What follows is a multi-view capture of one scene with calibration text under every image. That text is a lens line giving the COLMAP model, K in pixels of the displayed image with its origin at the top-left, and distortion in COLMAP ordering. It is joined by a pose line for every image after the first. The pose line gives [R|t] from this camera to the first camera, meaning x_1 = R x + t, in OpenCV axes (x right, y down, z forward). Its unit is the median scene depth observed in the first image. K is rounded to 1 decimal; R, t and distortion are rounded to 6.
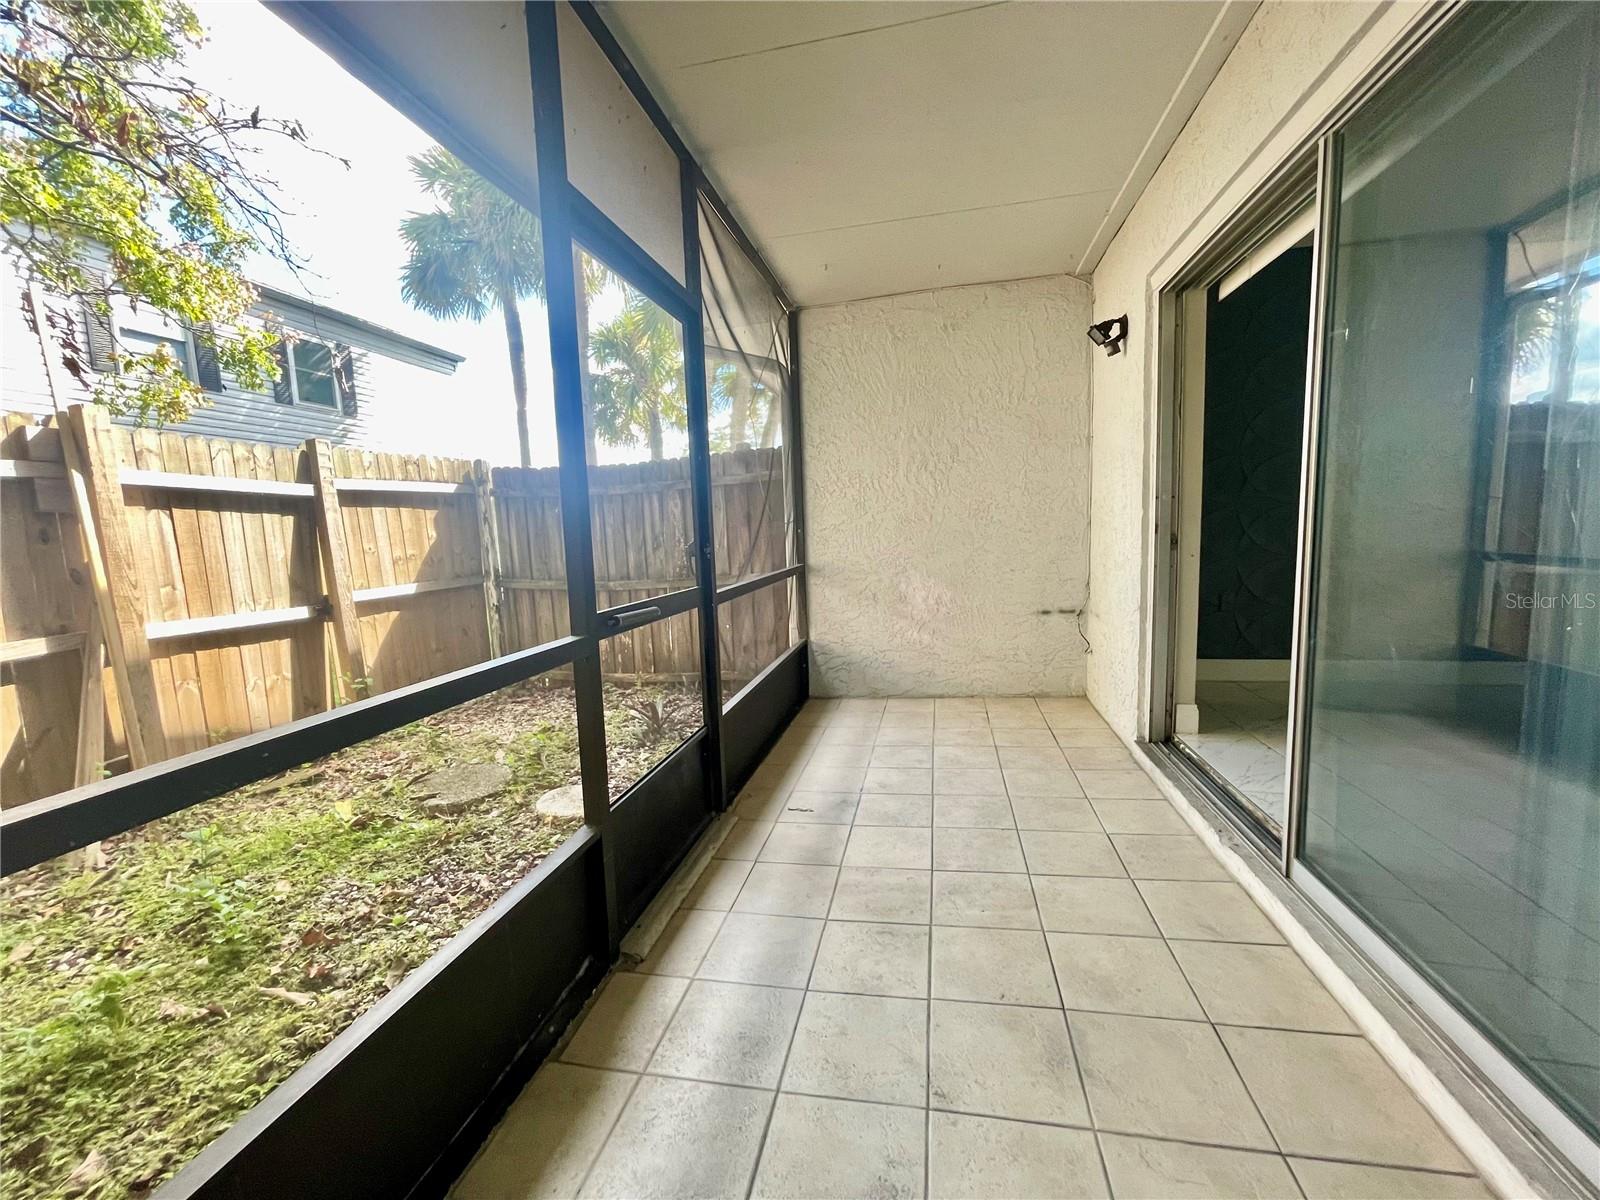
lens RADIAL K [[643.7, 0, 793.9], [0, 643.7, 605.4], [0, 0, 1]] dist [-0.003442, 0.000921]
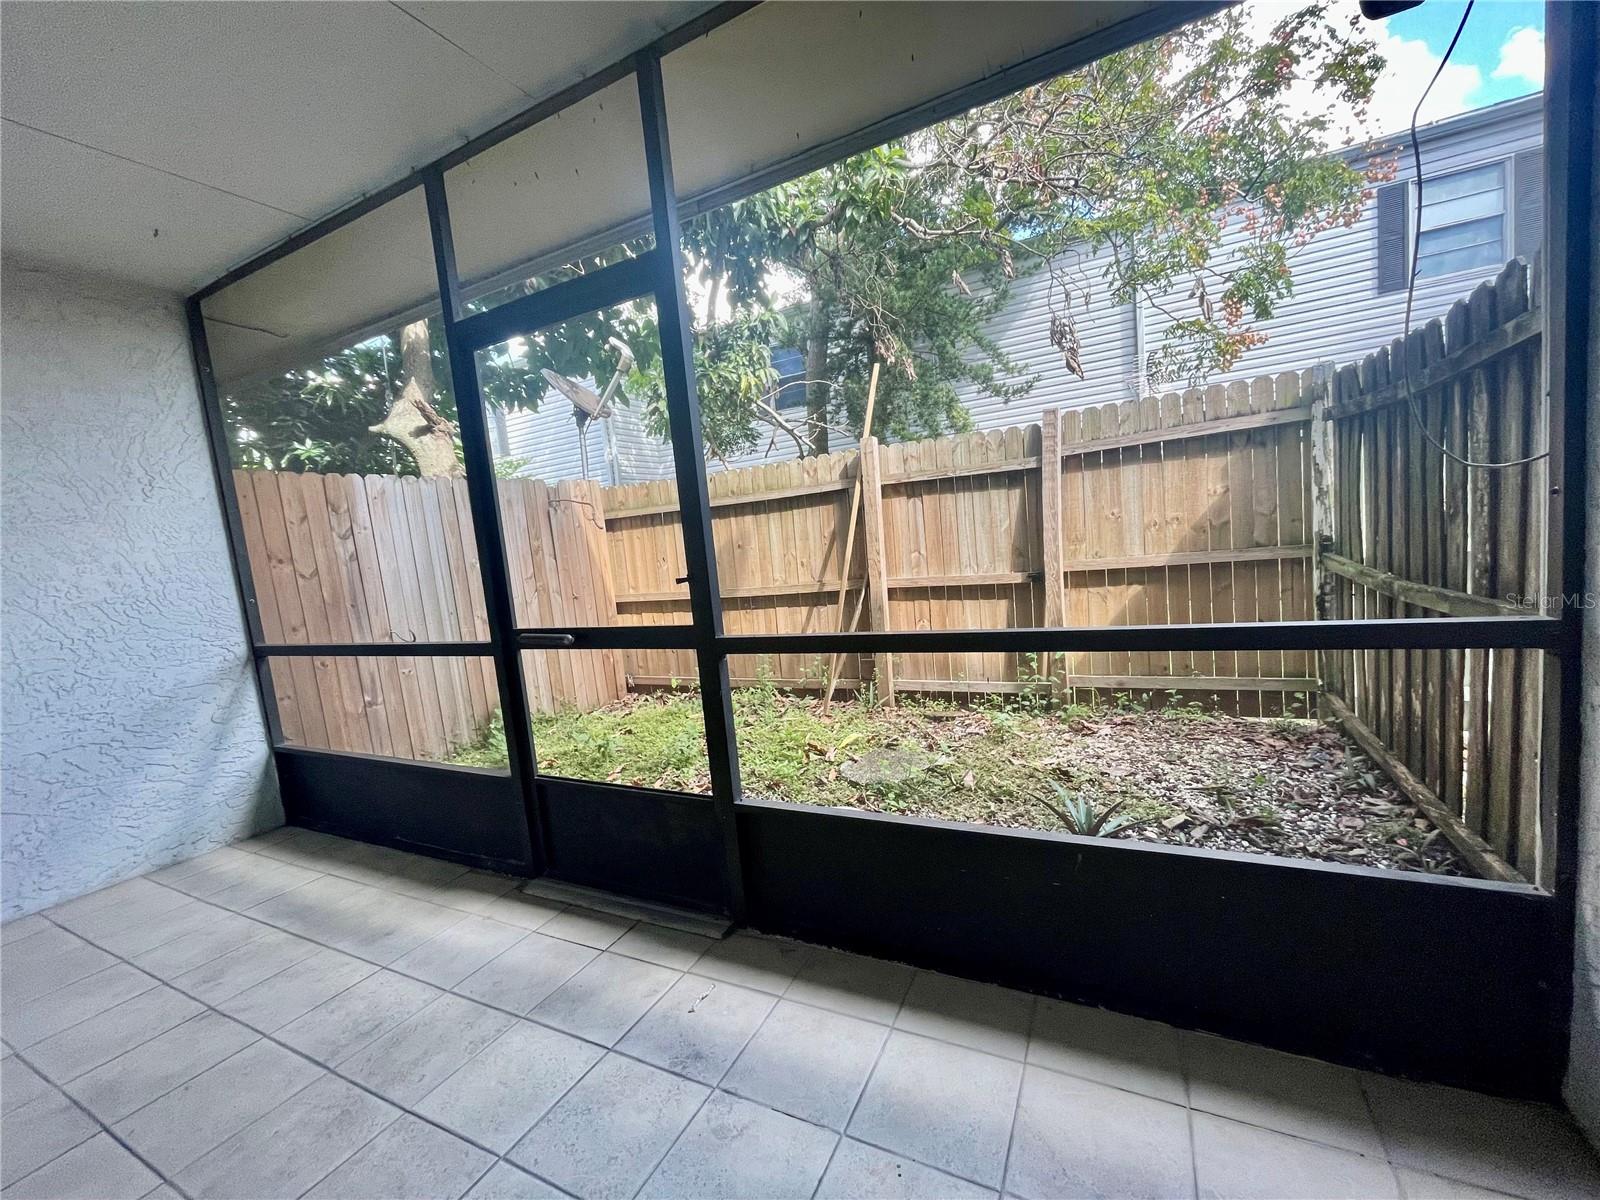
lens RADIAL K [[643.7, 0, 798.6], [0, 643.7, 606.0], [0, 0, 1]] dist [-0.003442, 0.000921]
pose [[-0.241372, 0.168441, -0.955702, 0.339884], [-0.009133, 0.984383, 0.175802, -0.114829], [0.970390, 0.051163, -0.236064, 0.782330]]
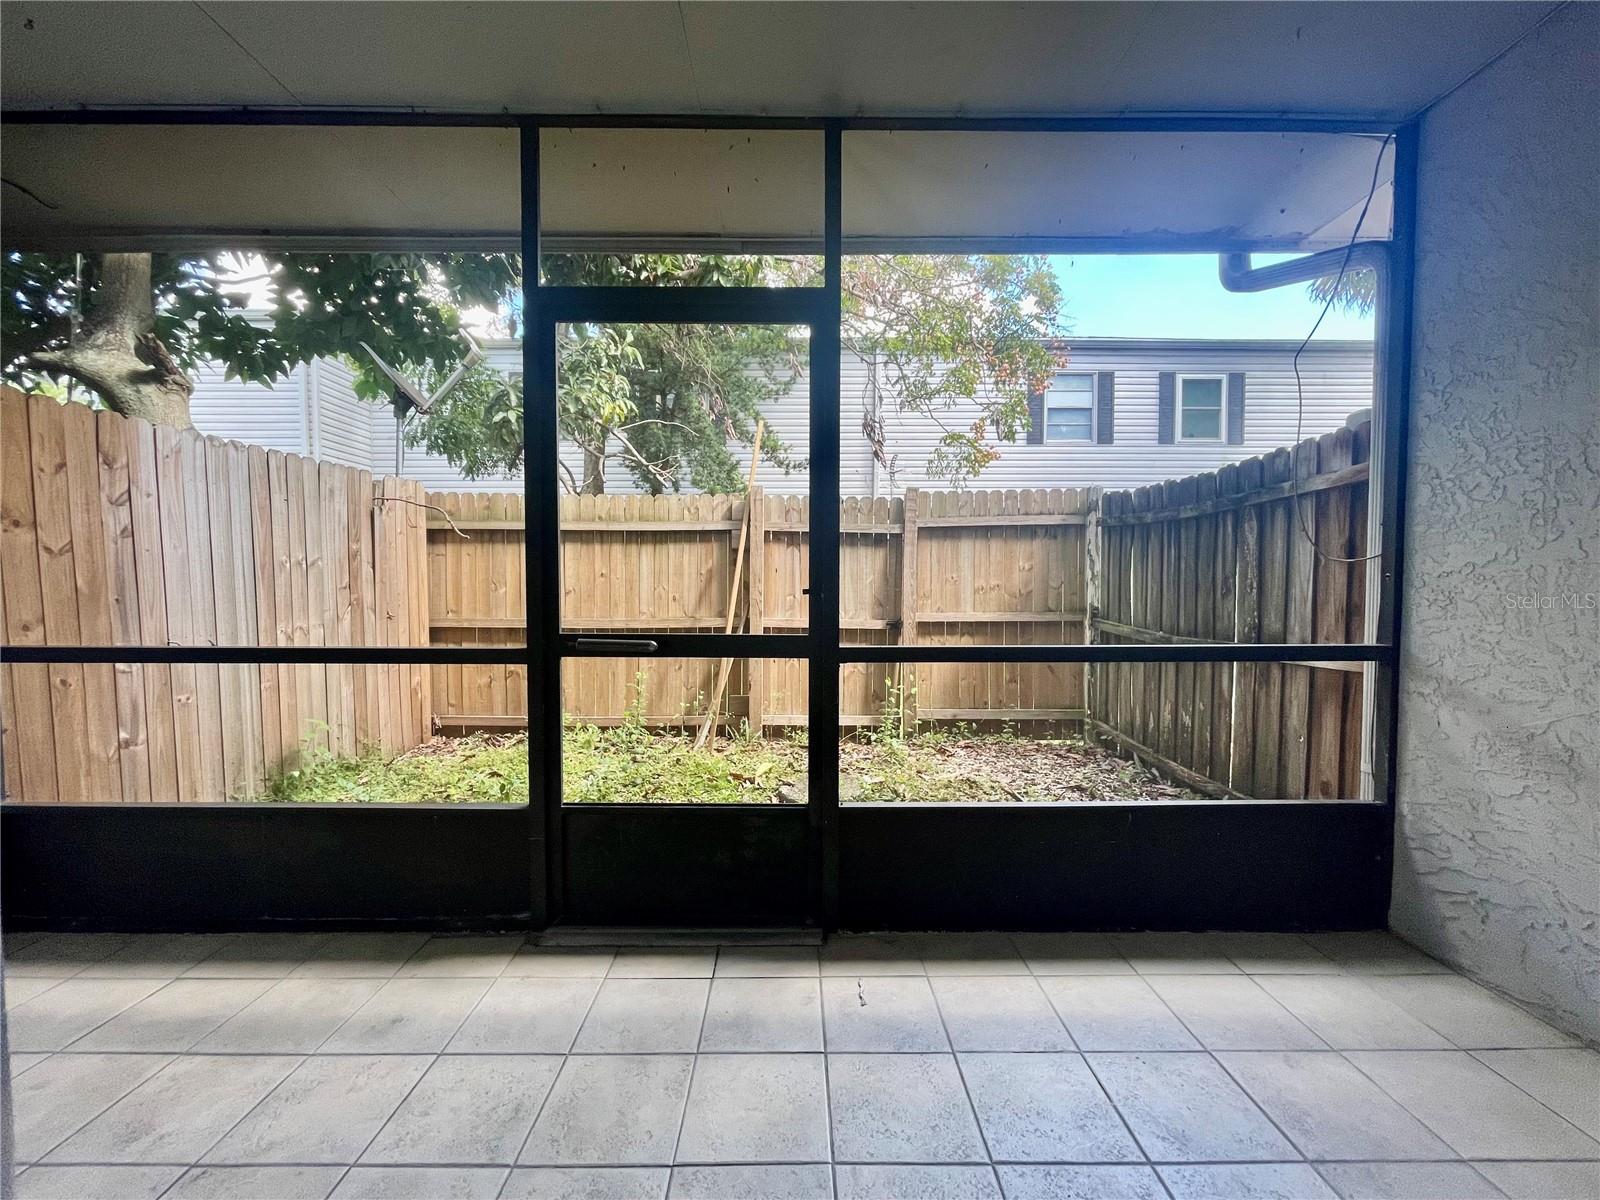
lens RADIAL K [[643.7, 0, 792.5], [0, 643.7, 608.1], [0, 0, 1]] dist [-0.003442, 0.000921]
pose [[0.216279, 0.085158, -0.972611, 0.384578], [-0.125378, 0.990363, 0.058832, -0.065421], [0.968248, 0.109220, 0.224872, 0.472893]]
